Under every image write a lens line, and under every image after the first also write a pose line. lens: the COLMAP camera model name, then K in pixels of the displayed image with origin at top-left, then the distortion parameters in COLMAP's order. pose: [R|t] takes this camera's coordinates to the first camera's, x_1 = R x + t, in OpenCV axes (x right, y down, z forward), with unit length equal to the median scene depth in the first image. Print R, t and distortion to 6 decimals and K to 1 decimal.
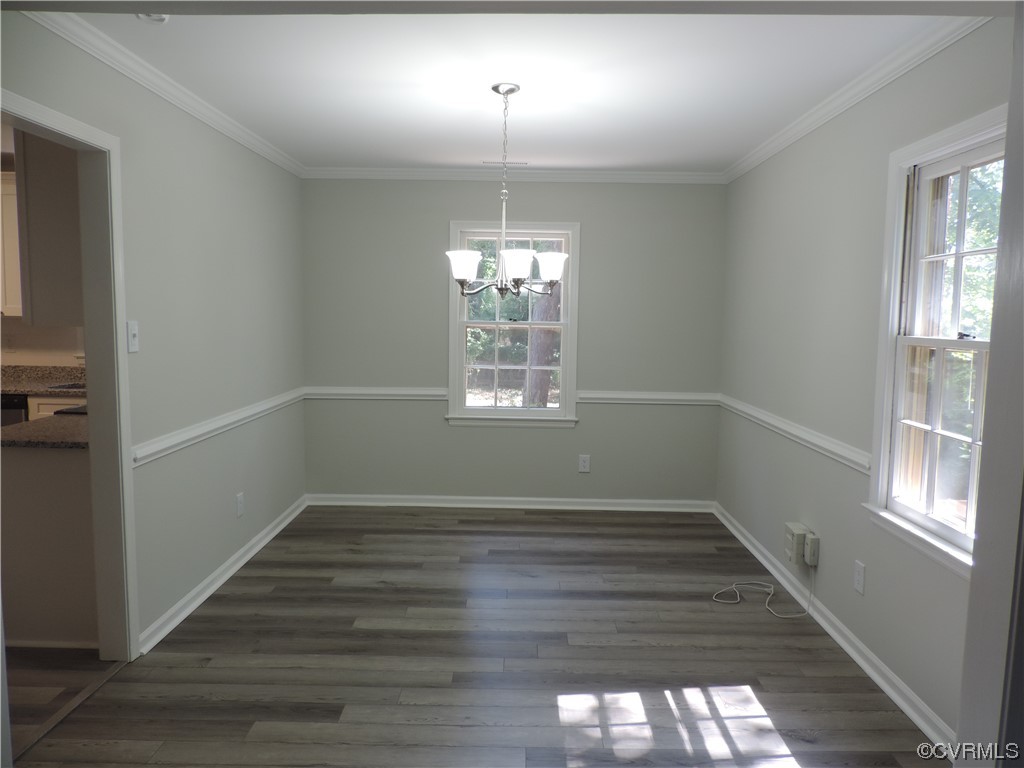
lens RADIAL K [[731.1, 0, 514.4], [0, 731.1, 386.8], [0, 0, 1]] dist [-0.016004, 0.003558]
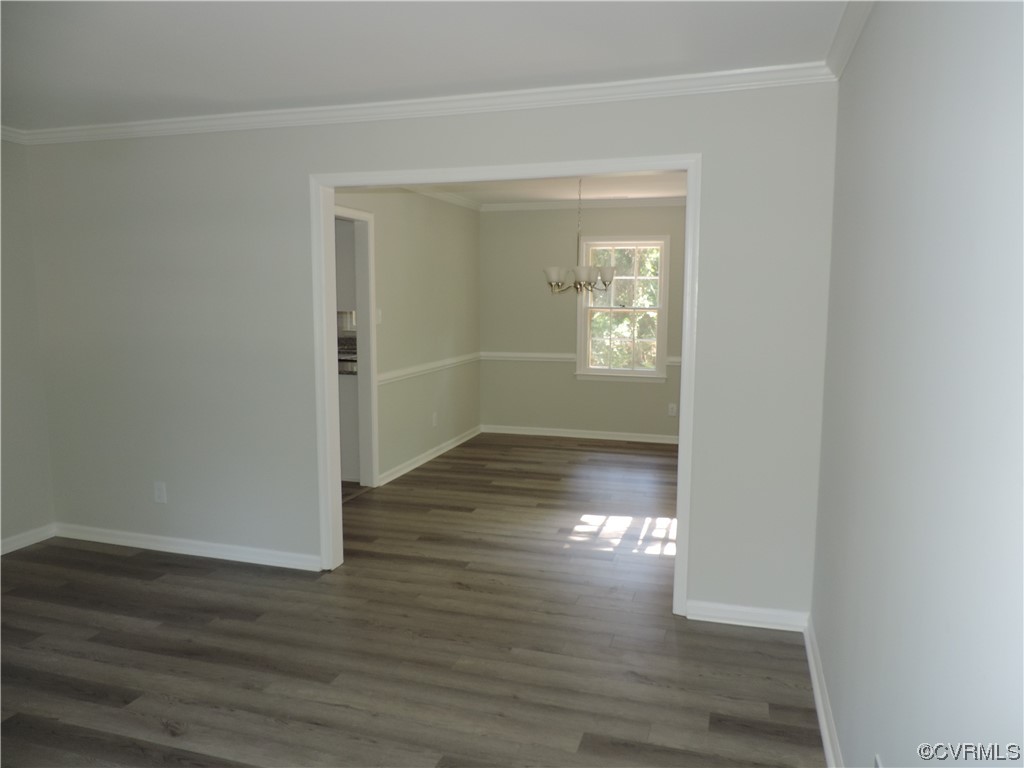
lens RADIAL K [[731.1, 0, 514.4], [0, 731.1, 386.8], [0, 0, 1]] dist [-0.016004, 0.003558]
pose [[0.957924, 0.020562, -0.286285, 0.302633], [-0.014489, 0.999623, 0.023313, 0.050819], [0.286656, -0.018184, 0.957861, -0.602312]]
